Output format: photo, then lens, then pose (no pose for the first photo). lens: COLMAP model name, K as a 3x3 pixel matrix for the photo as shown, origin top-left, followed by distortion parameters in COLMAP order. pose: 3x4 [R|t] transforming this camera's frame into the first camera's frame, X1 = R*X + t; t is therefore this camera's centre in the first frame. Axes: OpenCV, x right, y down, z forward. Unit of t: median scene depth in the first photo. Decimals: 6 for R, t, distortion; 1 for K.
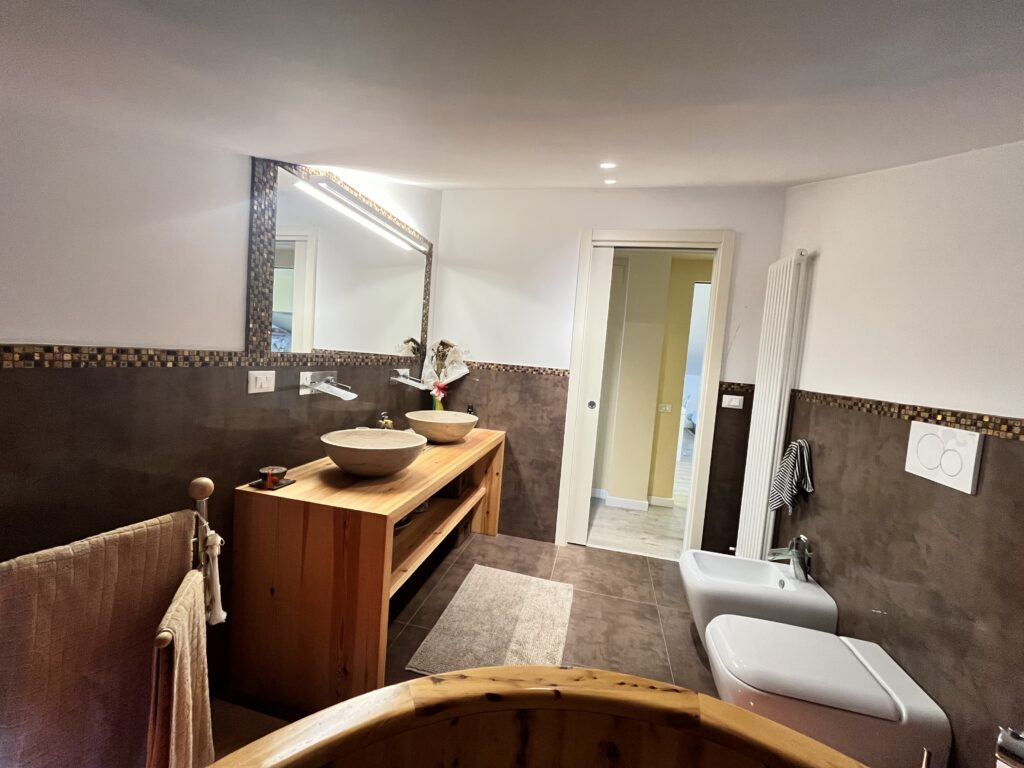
lens RADIAL K [[410.4, 0, 516.3], [0, 410.4, 385.3], [0, 0, 1]] dist [-0.001157, -0.000054]
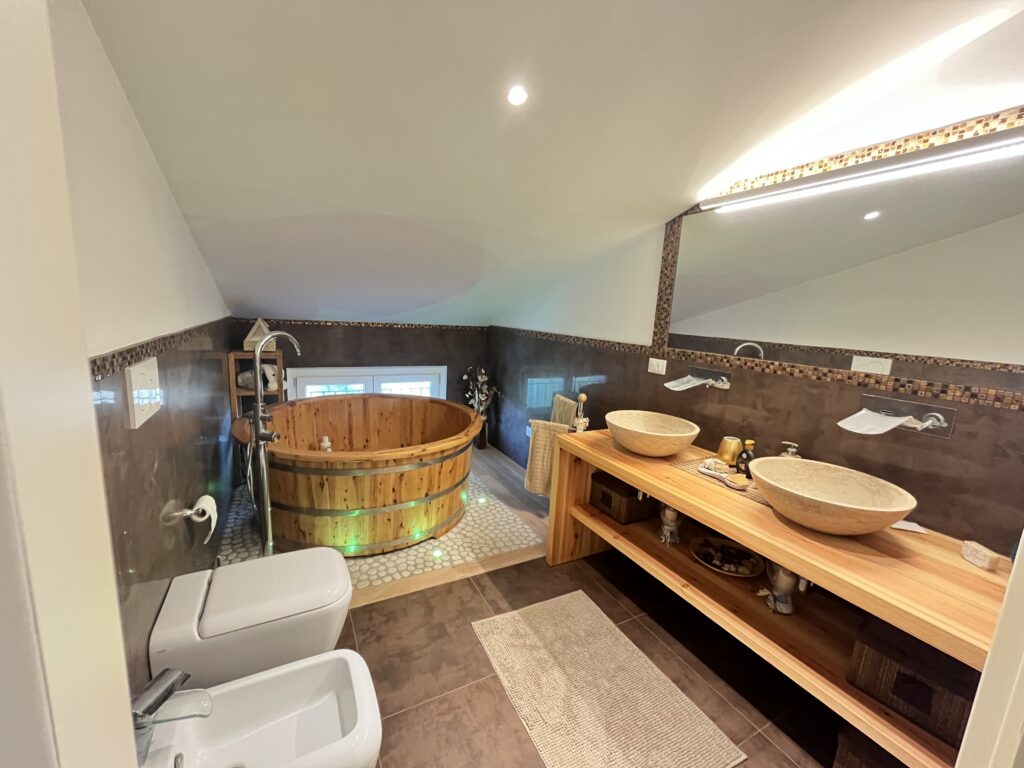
lens RADIAL K [[410.4, 0, 516.3], [0, 410.4, 384.2], [0, 0, 1]] dist [-0.001157, -0.000054]
pose [[-0.765800, -0.032477, -0.642258, 0.760014], [-0.176855, 0.970850, 0.161781, -0.099277], [0.618282, 0.237479, -0.749221, 1.856586]]
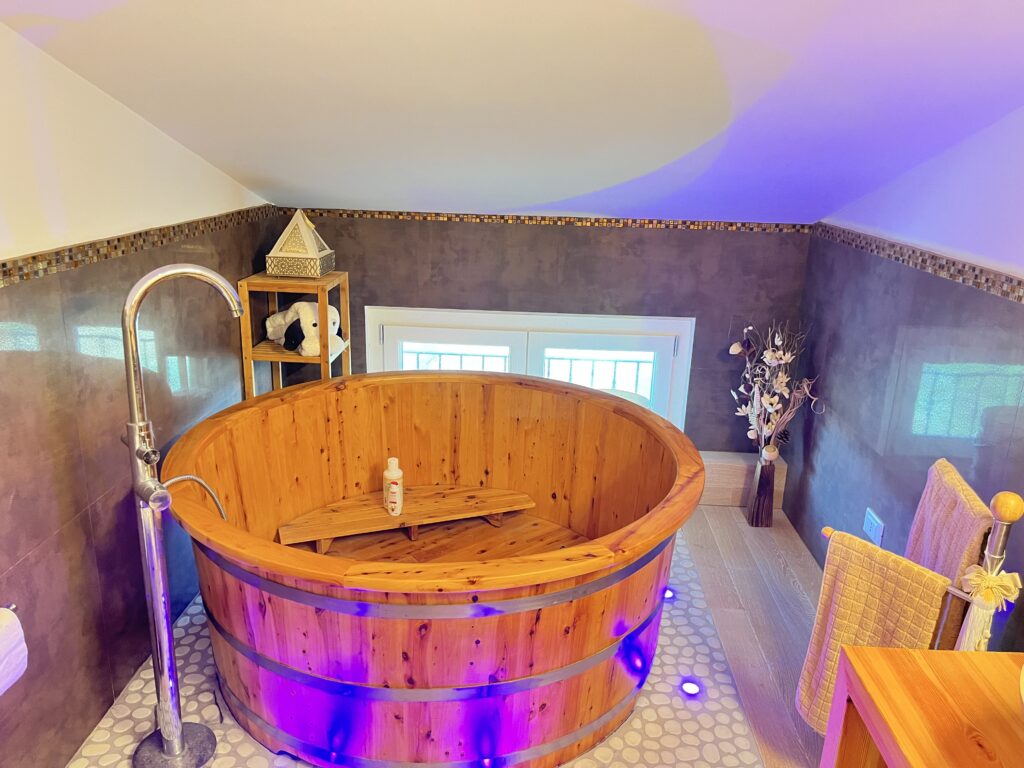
lens RADIAL K [[780.7, 0, 511.4], [0, 780.7, 379.1], [0, 0, 1]] dist [0.035460, -0.009174]
pose [[-0.981039, -0.085698, -0.173833, 0.213322], [-0.141010, 0.930936, 0.336859, -0.210202], [0.132960, 0.354984, -0.925369, 1.513330]]
